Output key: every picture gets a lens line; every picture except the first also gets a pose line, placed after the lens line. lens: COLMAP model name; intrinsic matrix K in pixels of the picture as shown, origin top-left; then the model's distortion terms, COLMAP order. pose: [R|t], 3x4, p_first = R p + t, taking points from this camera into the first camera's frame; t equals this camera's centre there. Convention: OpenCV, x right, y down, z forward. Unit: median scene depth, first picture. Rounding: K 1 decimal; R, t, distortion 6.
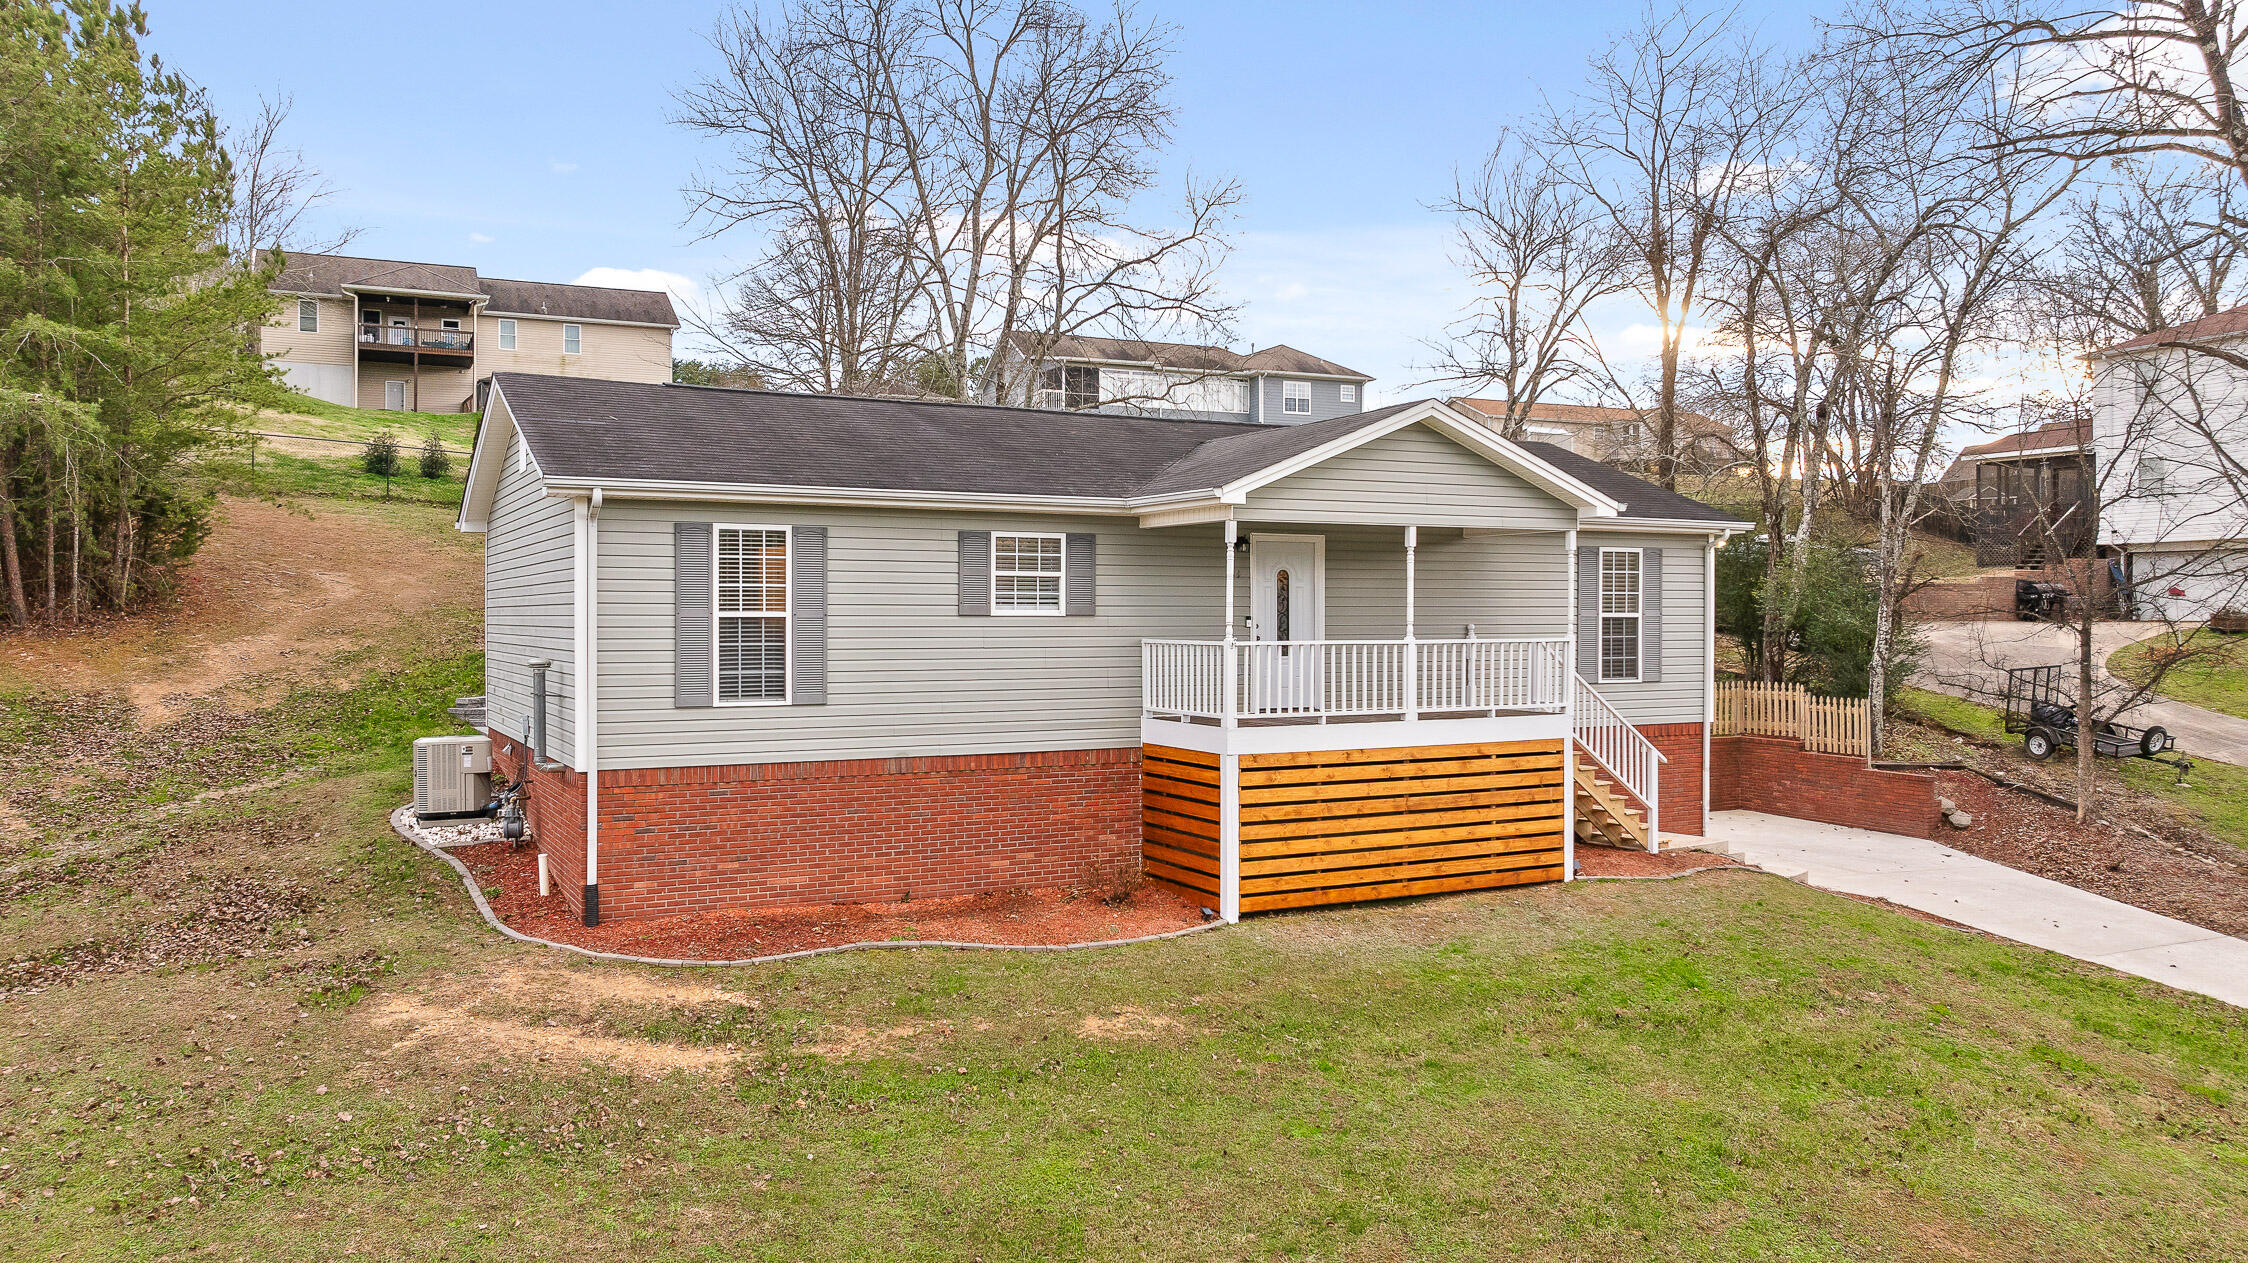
lens RADIAL K [[1664.5, 0, 1142.5], [0, 1664.5, 580.4], [0, 0, 1]] dist [-0.033050, 0.027875]
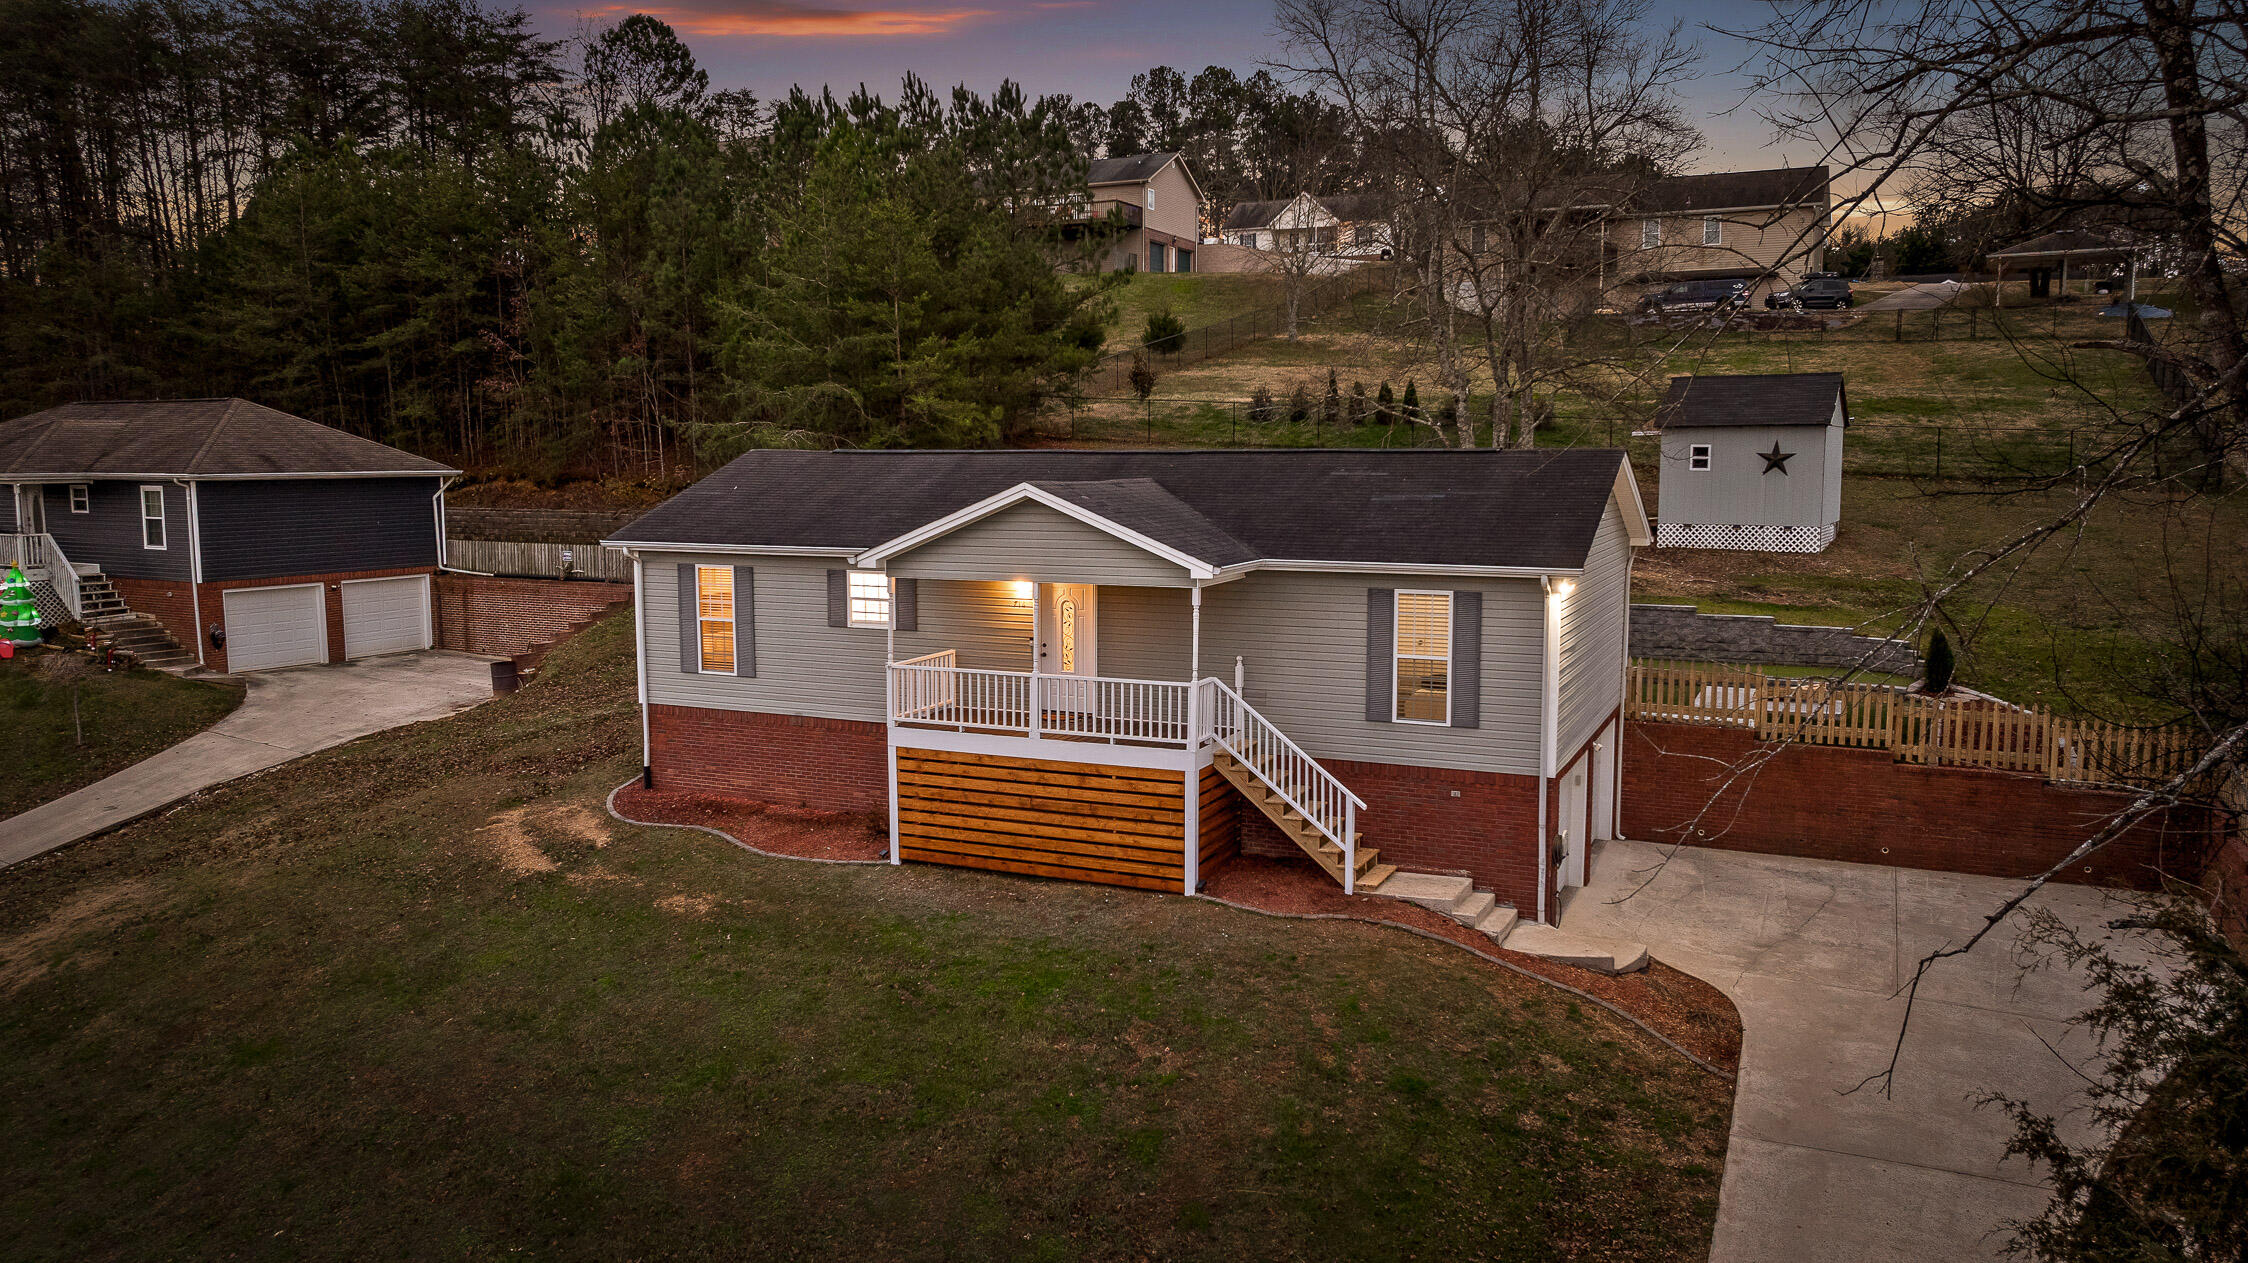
lens RADIAL K [[1664.5, 0, 1078.7], [0, 1664.5, 547.9], [0, 0, 1]] dist [-0.033050, 0.027875]
pose [[0.573543, 0.049271, -0.817692, 1.195386], [0.023285, 0.996806, 0.076397, -0.152542], [0.818845, -0.062857, 0.570564, 0.324428]]
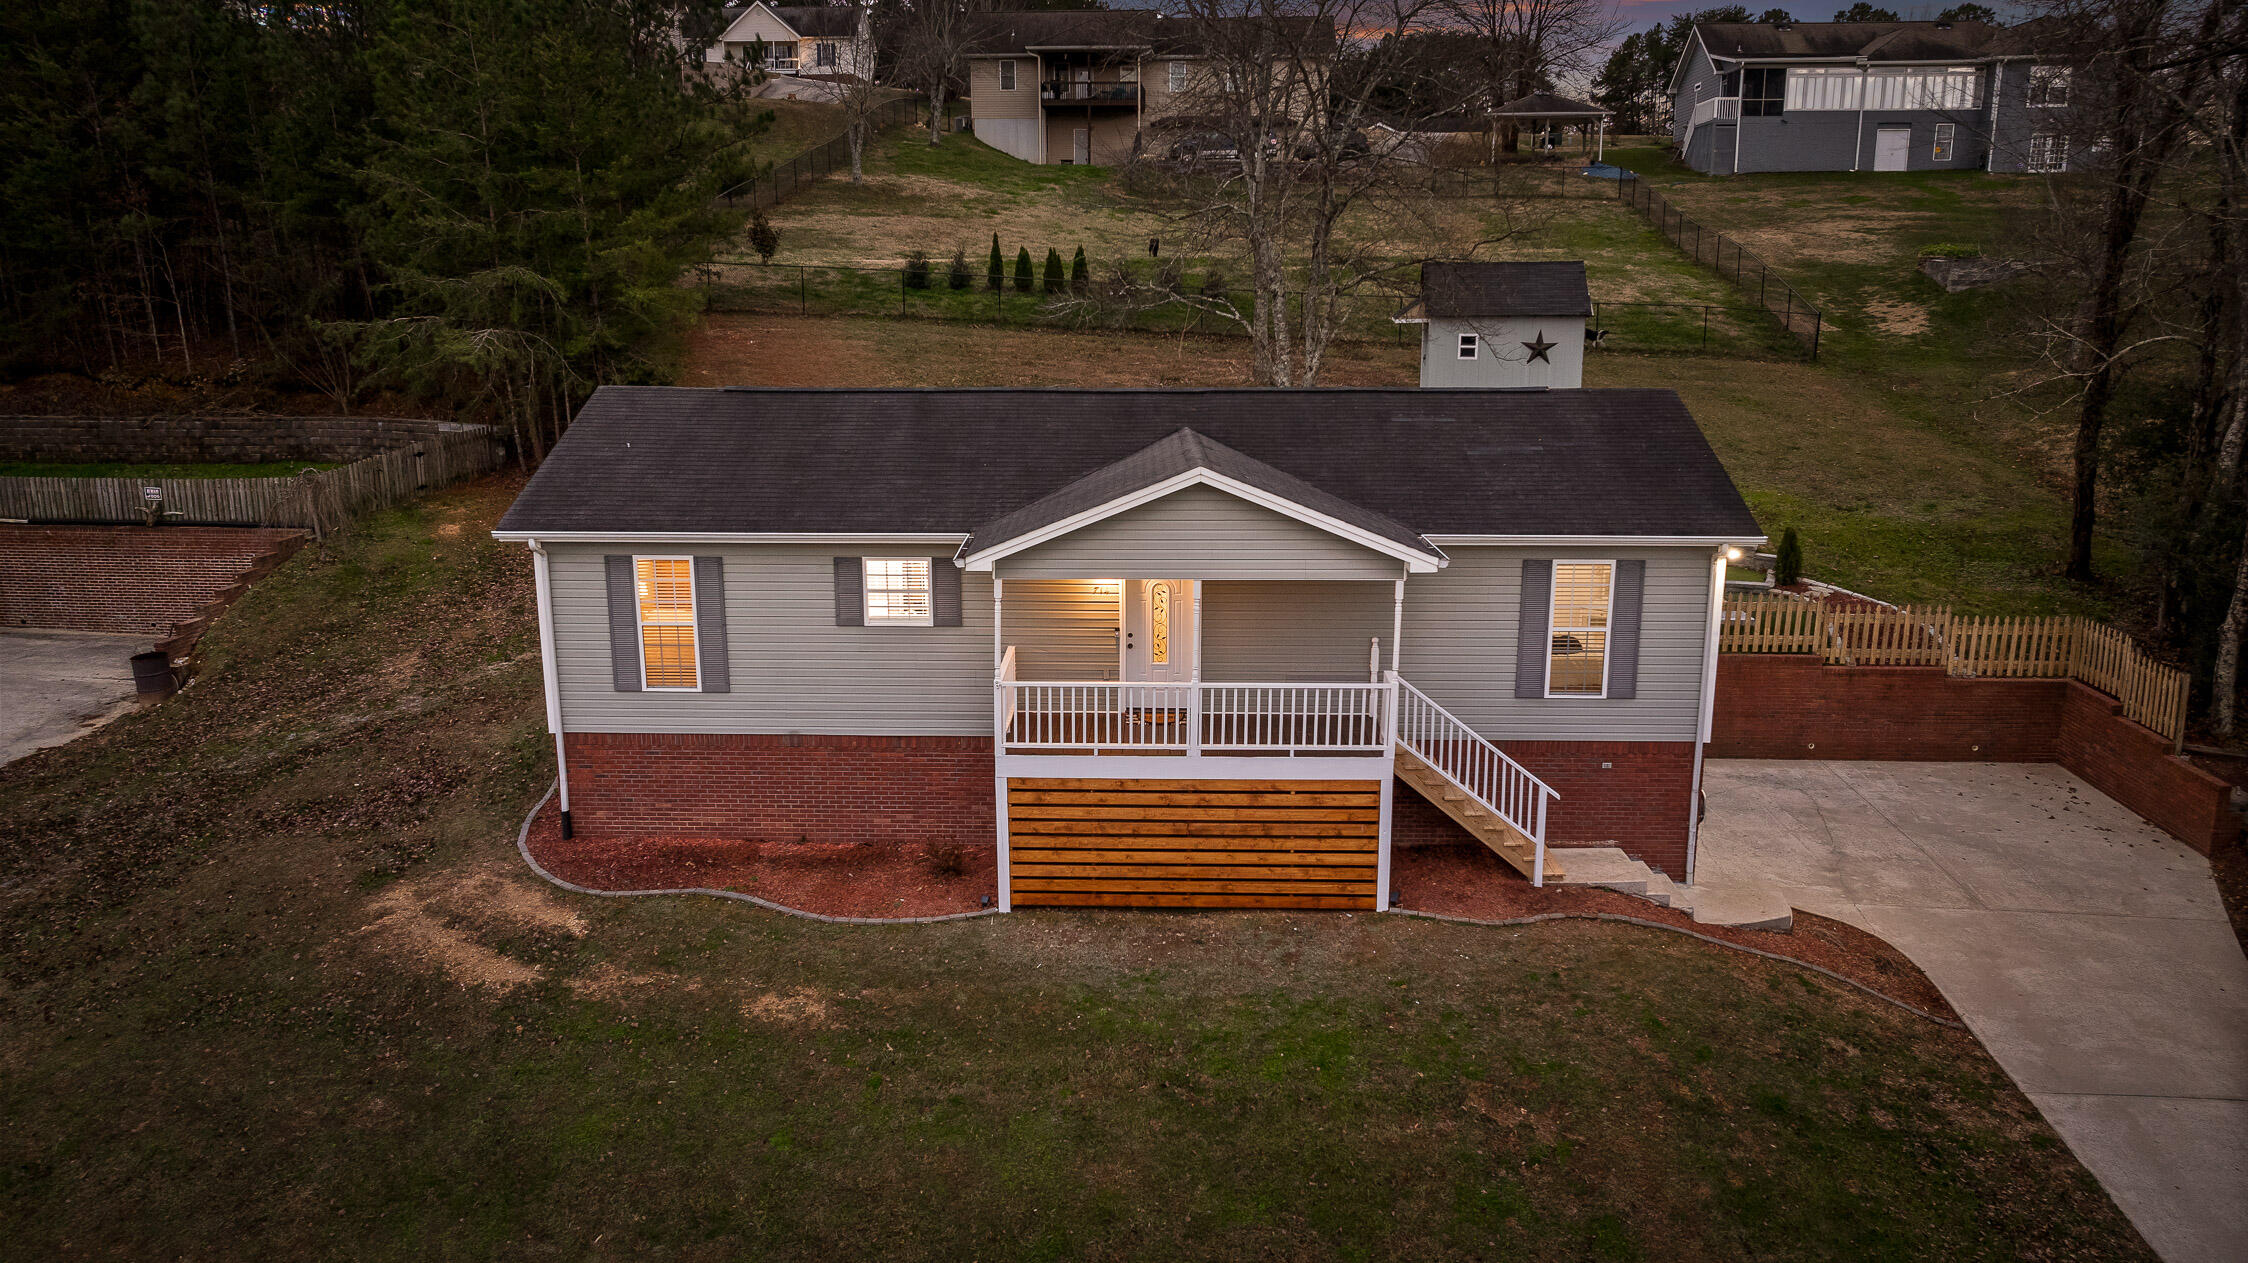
lens RADIAL K [[1664.5, 0, 1110.3], [0, 1664.5, 574.7], [0, 0, 1]] dist [-0.033050, 0.027875]
pose [[0.855231, 0.098314, -0.508837, 0.656352], [0.014897, 0.976772, 0.213764, -0.264368], [0.518033, -0.190397, 0.833901, 0.089663]]
